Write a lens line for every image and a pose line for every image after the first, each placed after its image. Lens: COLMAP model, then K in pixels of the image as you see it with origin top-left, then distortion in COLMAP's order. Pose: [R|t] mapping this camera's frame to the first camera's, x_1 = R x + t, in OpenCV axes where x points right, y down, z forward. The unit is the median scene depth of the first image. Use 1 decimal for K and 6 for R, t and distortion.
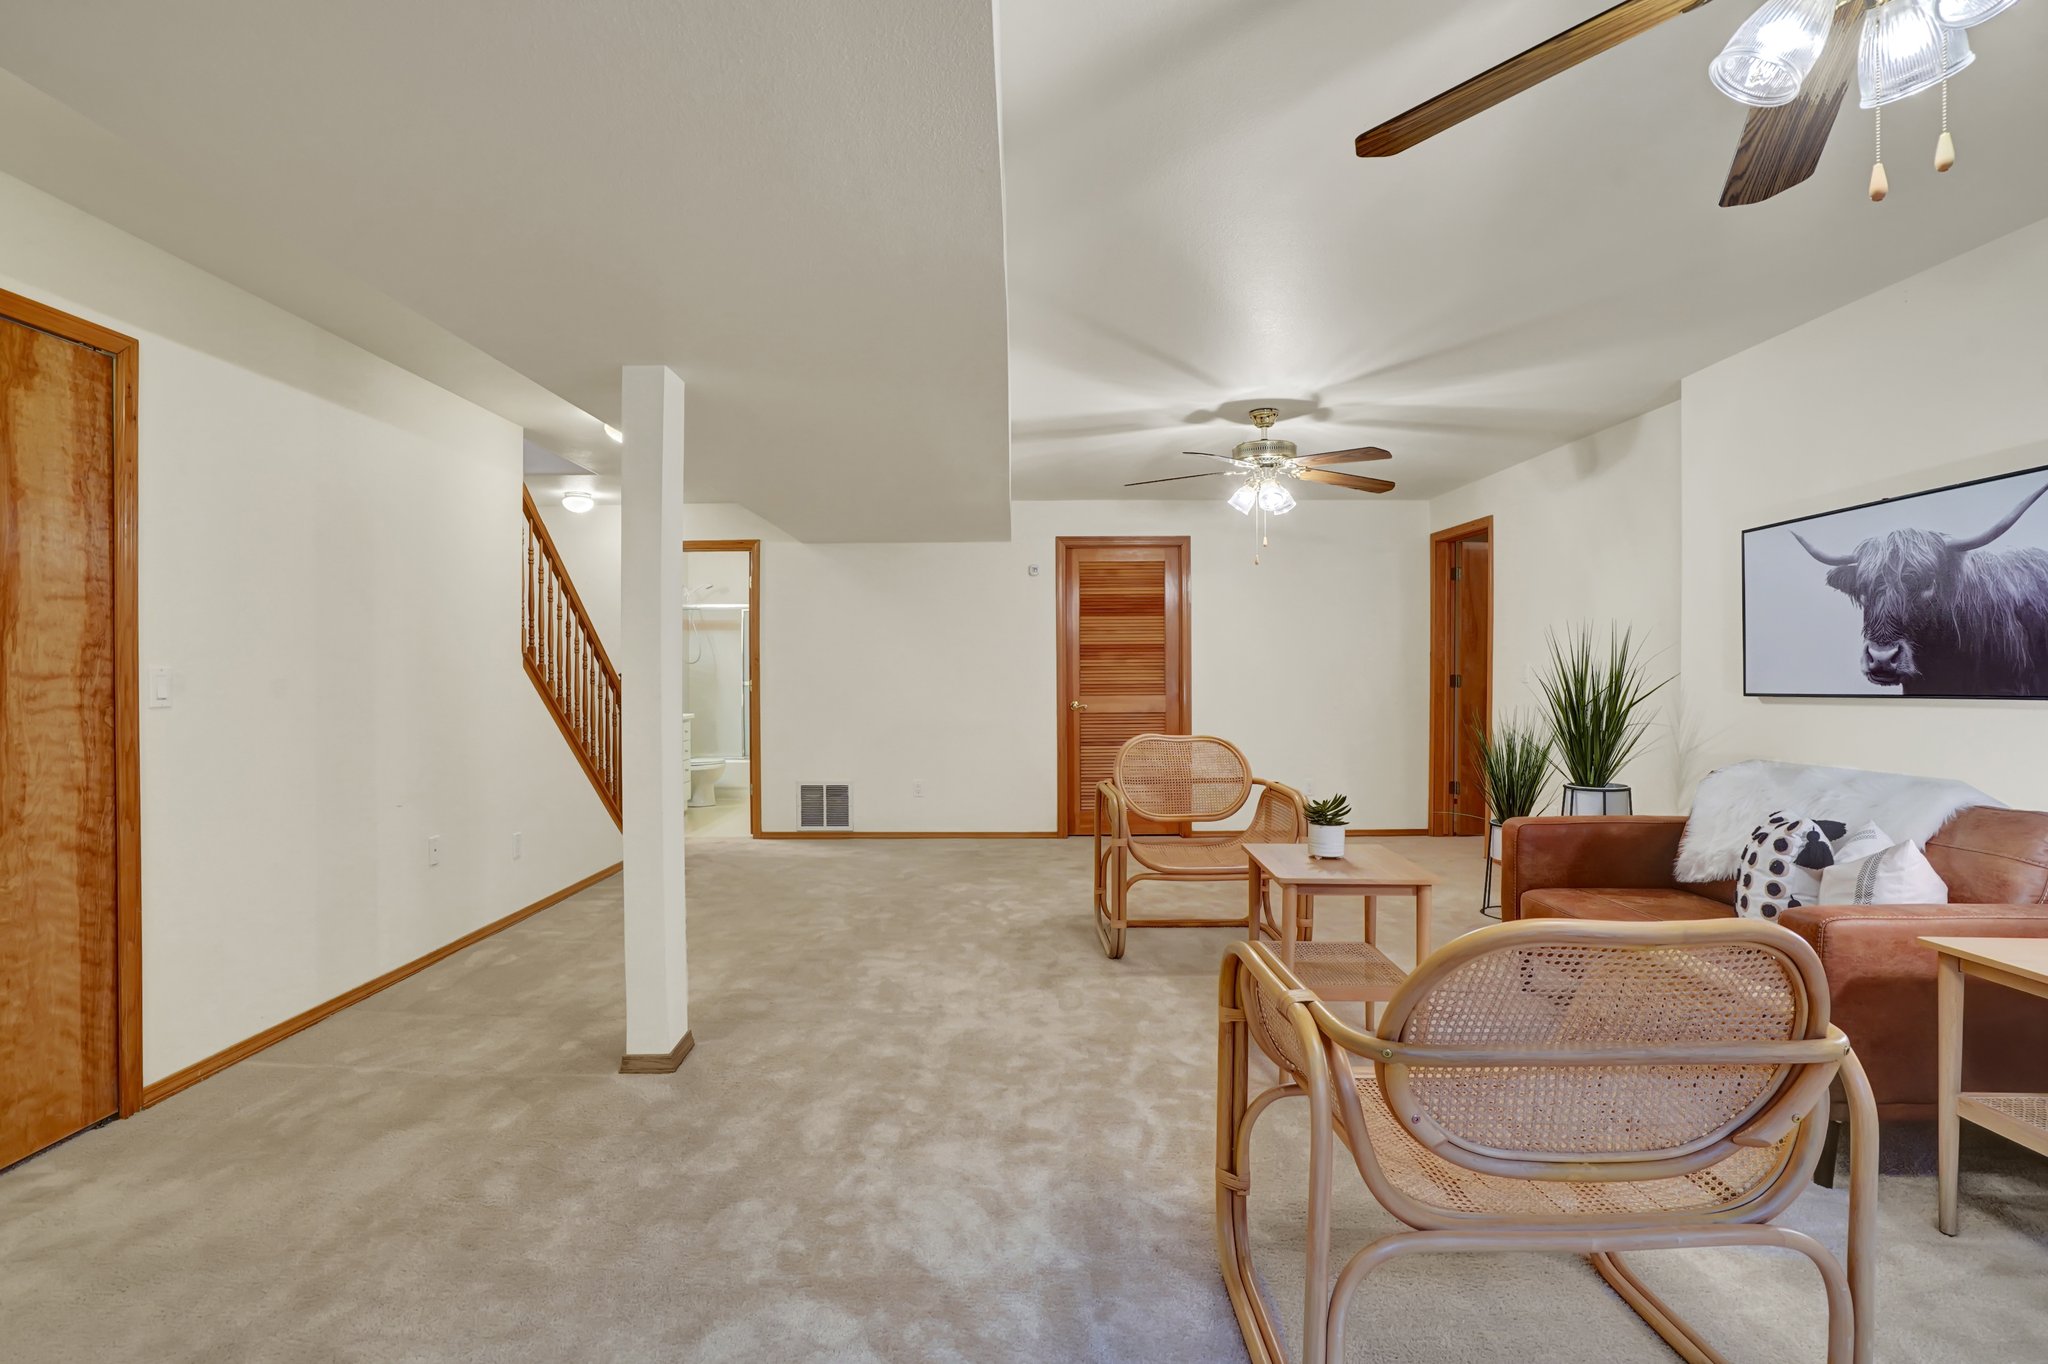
lens RADIAL K [[988.7, 0, 998.0], [0, 988.7, 675.4], [0, 0, 1]] dist [-0.059600, 0.025288]
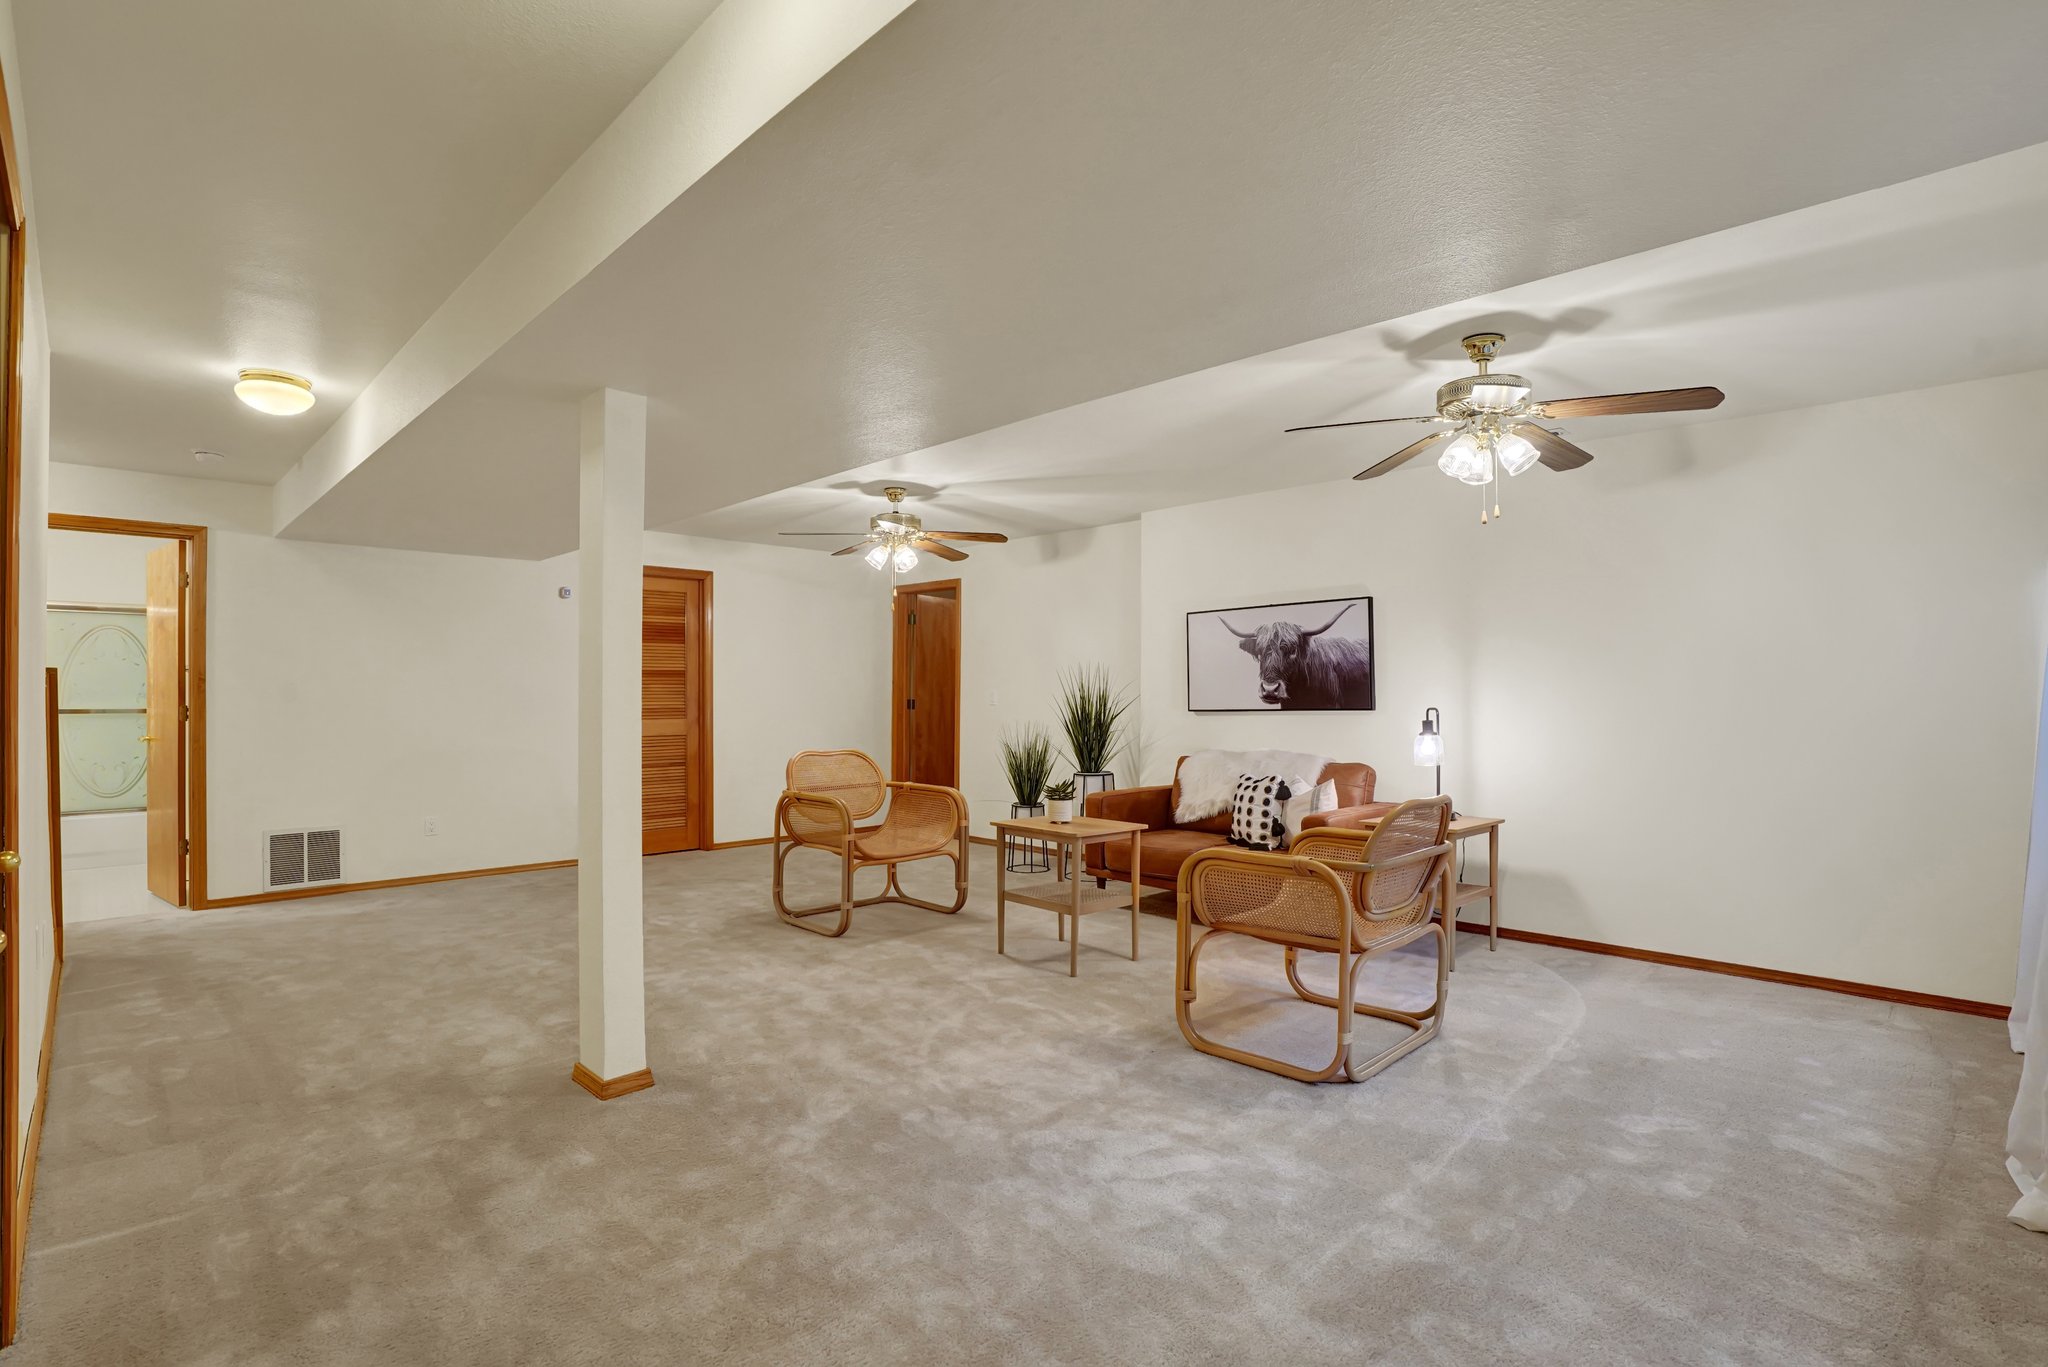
lens RADIAL K [[995.7, 0, 1020.8], [0, 995.7, 691.4], [0, 0, 1]] dist [-0.060856, 0.027292]
pose [[0.699160, 0.005518, 0.714944, -0.784347], [0.001351, 0.999958, -0.009040, 0.002225], [-0.714964, 0.007286, 0.699123, -0.003204]]
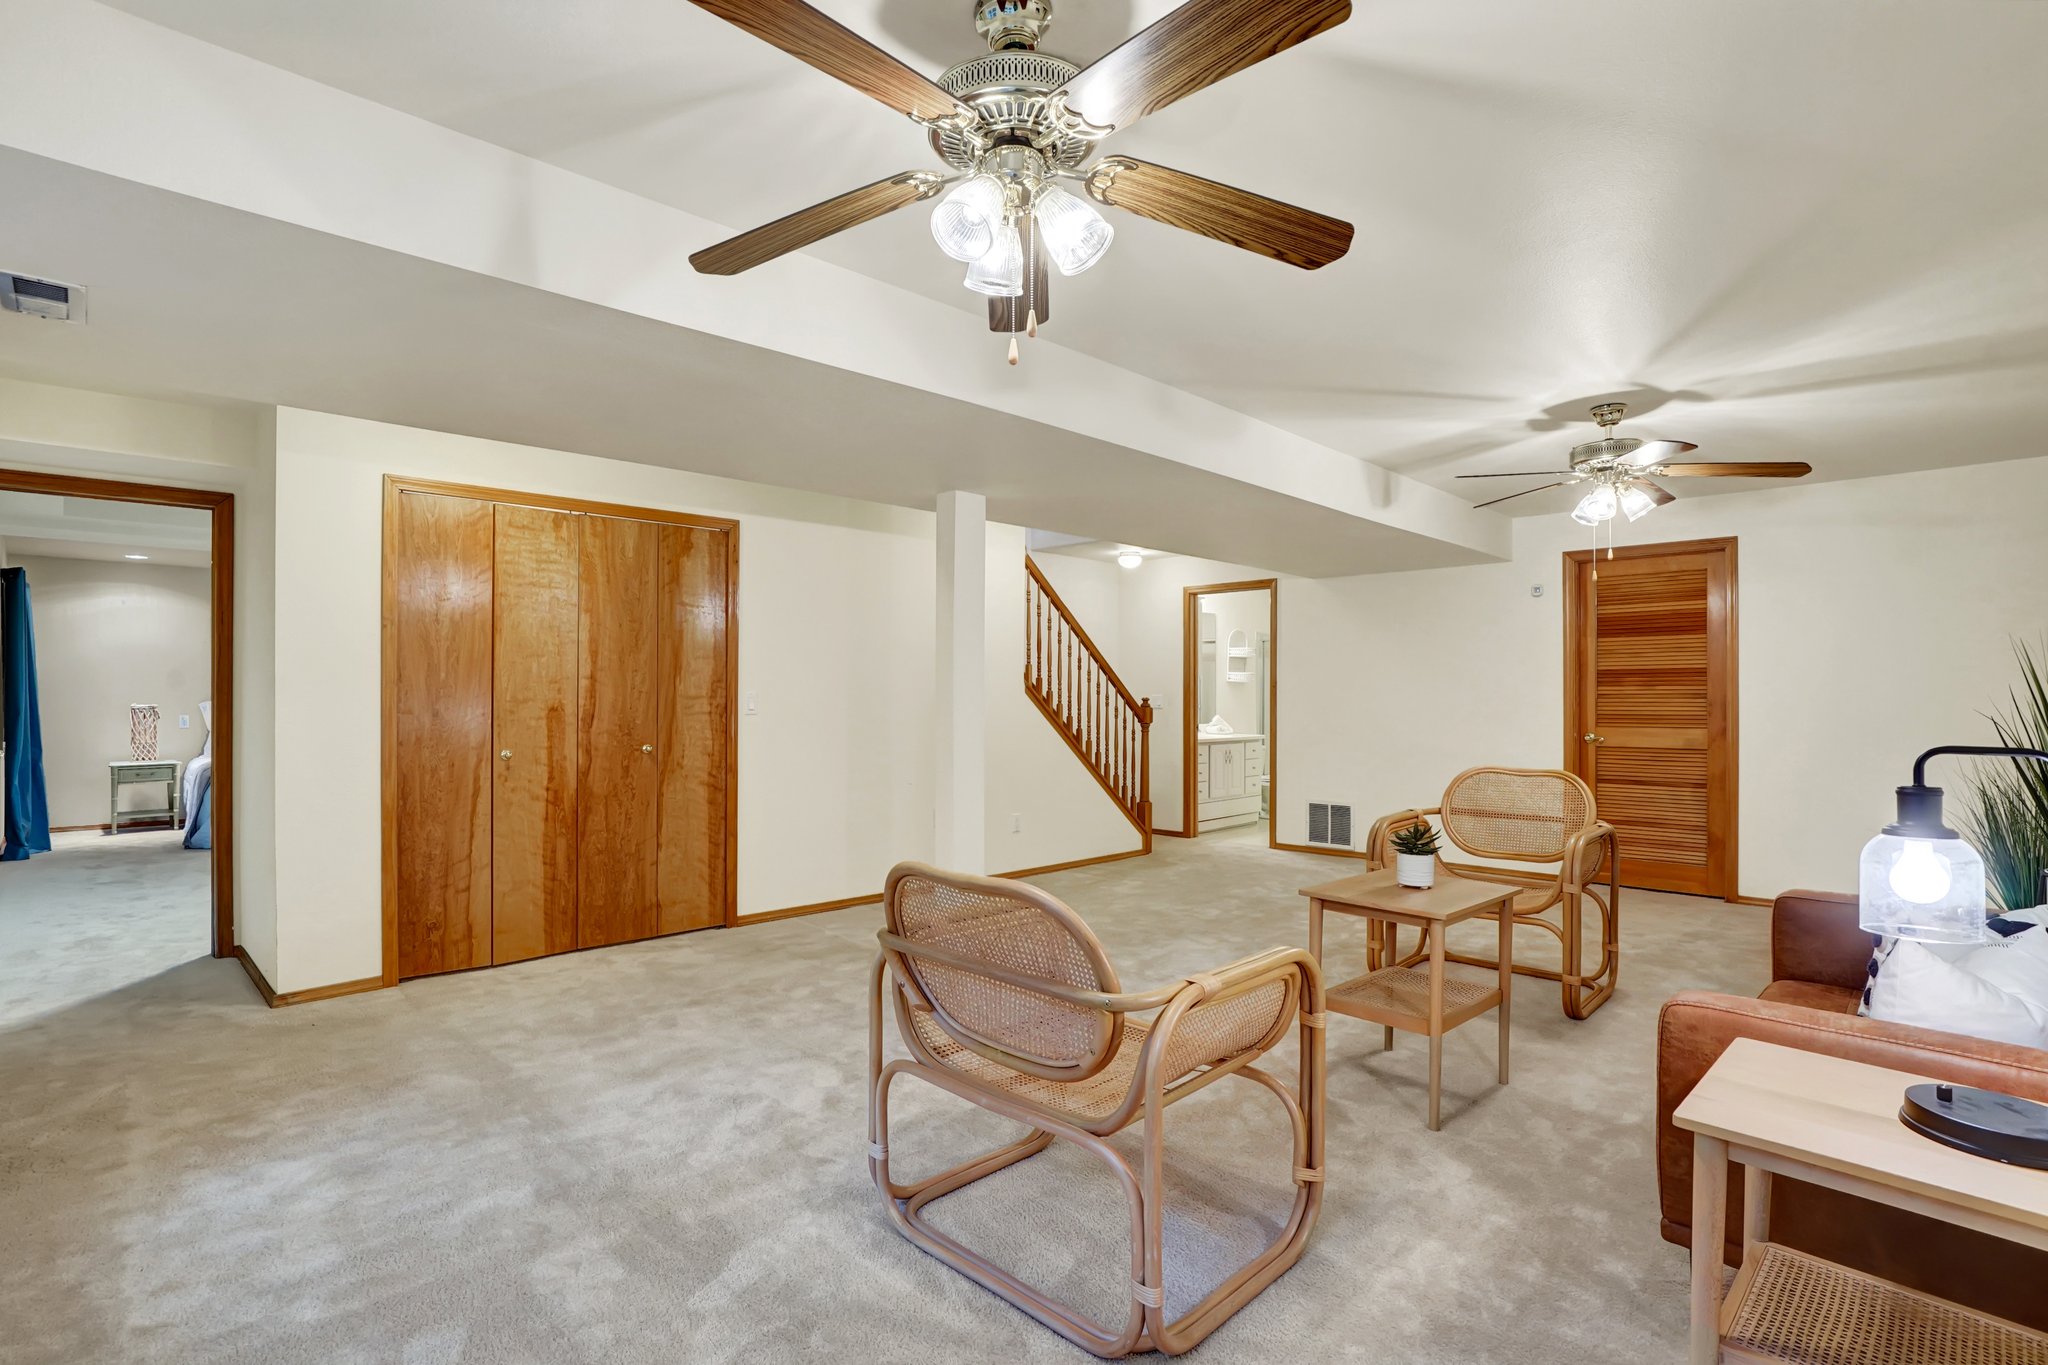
lens RADIAL K [[990.4, 0, 994.1], [0, 990.4, 687.6], [0, 0, 1]] dist [-0.059153, 0.021094]
pose [[0.702571, -0.000256, -0.711614, 0.751502], [-0.008844, 0.999920, -0.009092, -0.004791], [0.711559, 0.012681, 0.702512, -0.009627]]
